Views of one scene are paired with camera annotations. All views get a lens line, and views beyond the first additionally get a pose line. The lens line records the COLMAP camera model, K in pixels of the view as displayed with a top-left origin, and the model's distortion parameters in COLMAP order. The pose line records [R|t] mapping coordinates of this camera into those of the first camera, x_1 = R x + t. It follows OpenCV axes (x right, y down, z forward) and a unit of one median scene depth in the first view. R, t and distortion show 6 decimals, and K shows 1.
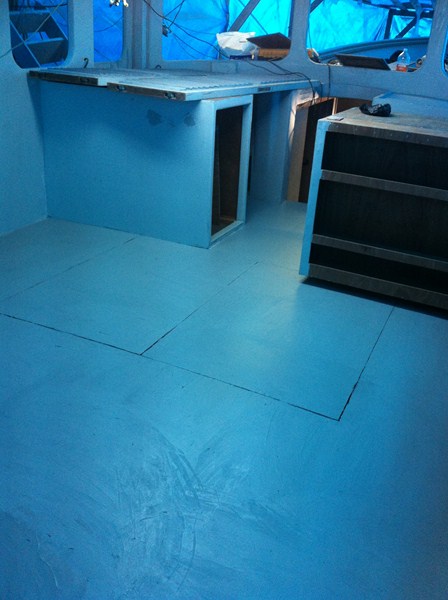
lens RADIAL K [[601.9, 0, 224.0], [0, 601.9, 300.0], [0, 0, 1]] dist [0.056669, -0.200393]
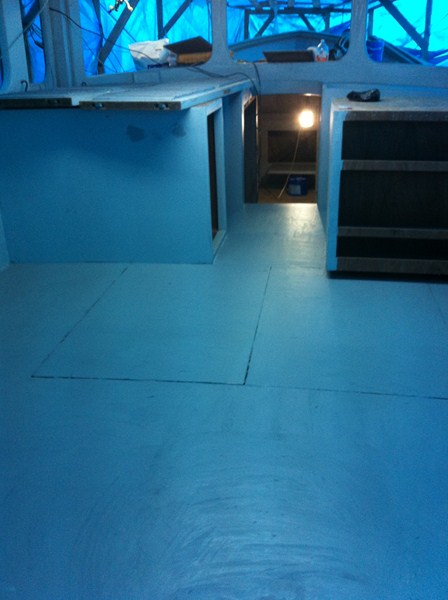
lens RADIAL K [[601.9, 0, 224.0], [0, 601.9, 300.0], [0, 0, 1]] dist [0.056669, -0.200393]
pose [[0.948916, -0.196751, 0.246673, -0.228824], [0.201521, 0.979466, 0.006019, -0.028177], [-0.242792, 0.043998, 0.969080, 0.076965]]
